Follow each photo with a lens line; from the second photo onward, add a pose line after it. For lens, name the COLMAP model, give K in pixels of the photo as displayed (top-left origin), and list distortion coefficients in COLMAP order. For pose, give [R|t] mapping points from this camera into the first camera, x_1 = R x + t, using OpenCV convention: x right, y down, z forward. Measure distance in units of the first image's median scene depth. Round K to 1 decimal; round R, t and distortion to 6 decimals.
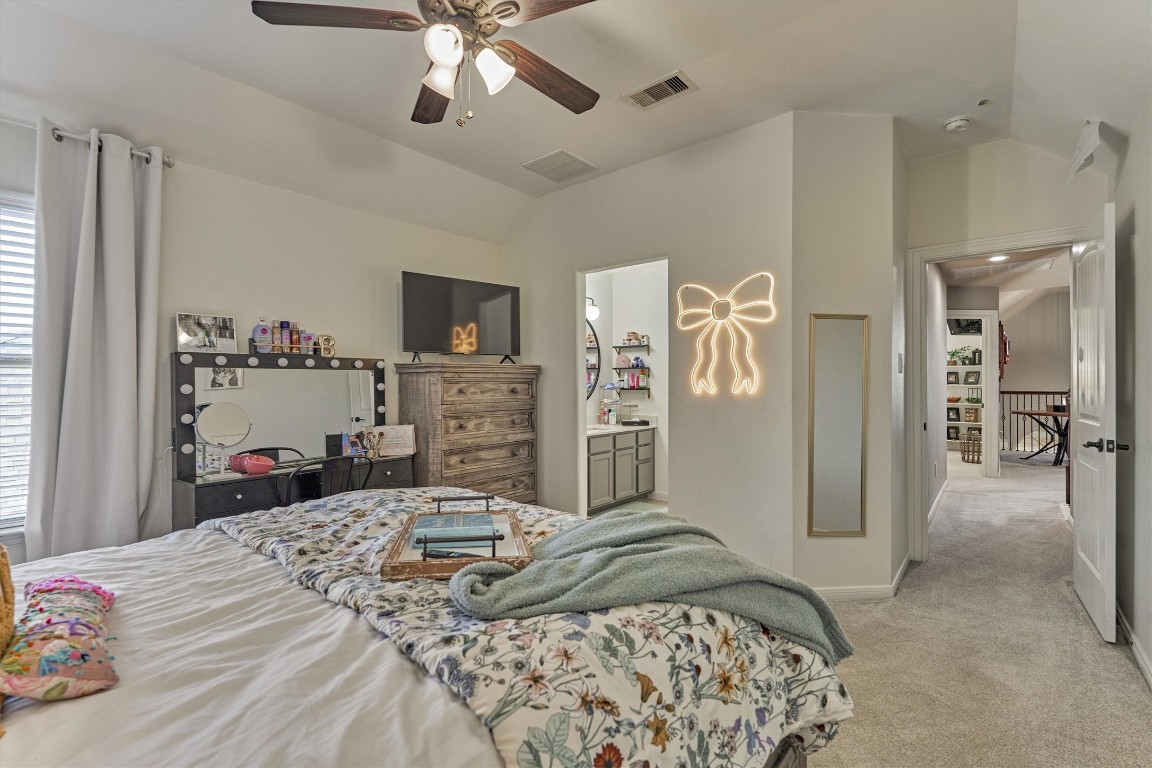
lens RADIAL K [[507.7, 0, 576.0], [0, 507.7, 384.0], [0, 0, 1]] dist [-0.000064, -0.000102]
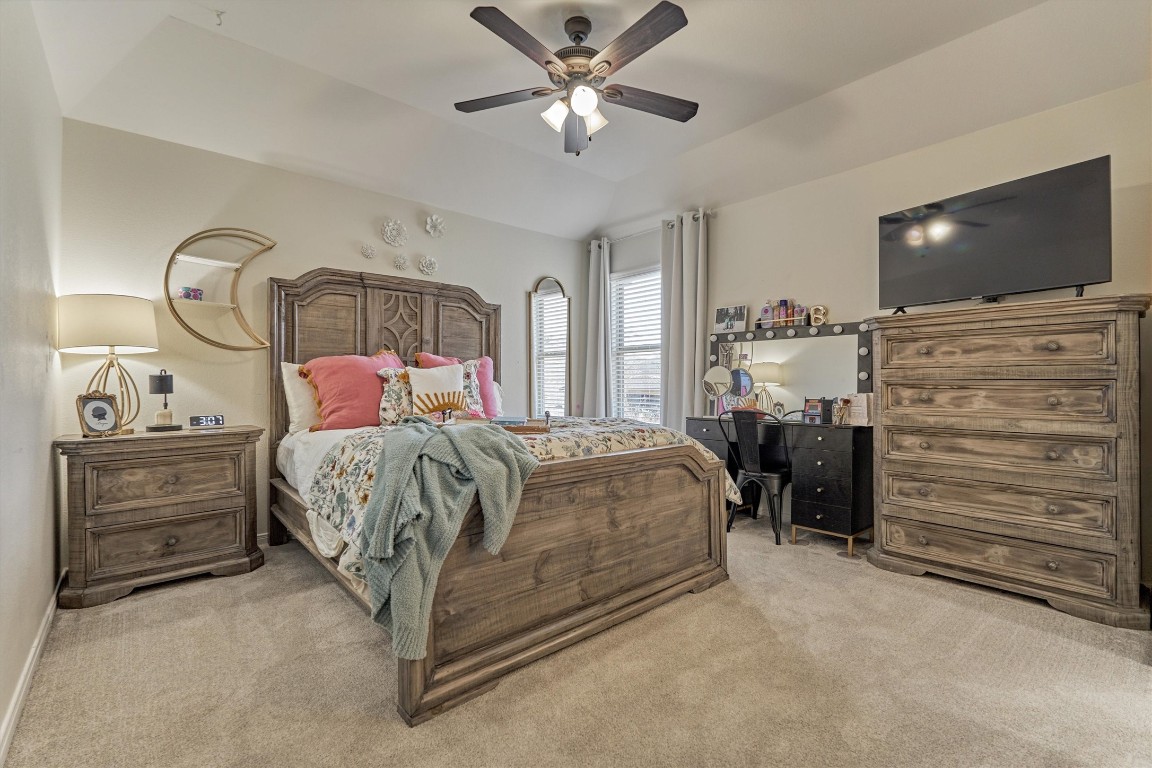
lens RADIAL K [[507.7, 0, 576.0], [0, 507.7, 384.0], [0, 0, 1]] dist [-0.000064, -0.000102]
pose [[-0.171981, 0.009720, -0.985052, 0.613040], [0.002107, 0.999953, 0.009499, 0.055265], [0.985098, -0.000442, -0.171994, 0.640250]]
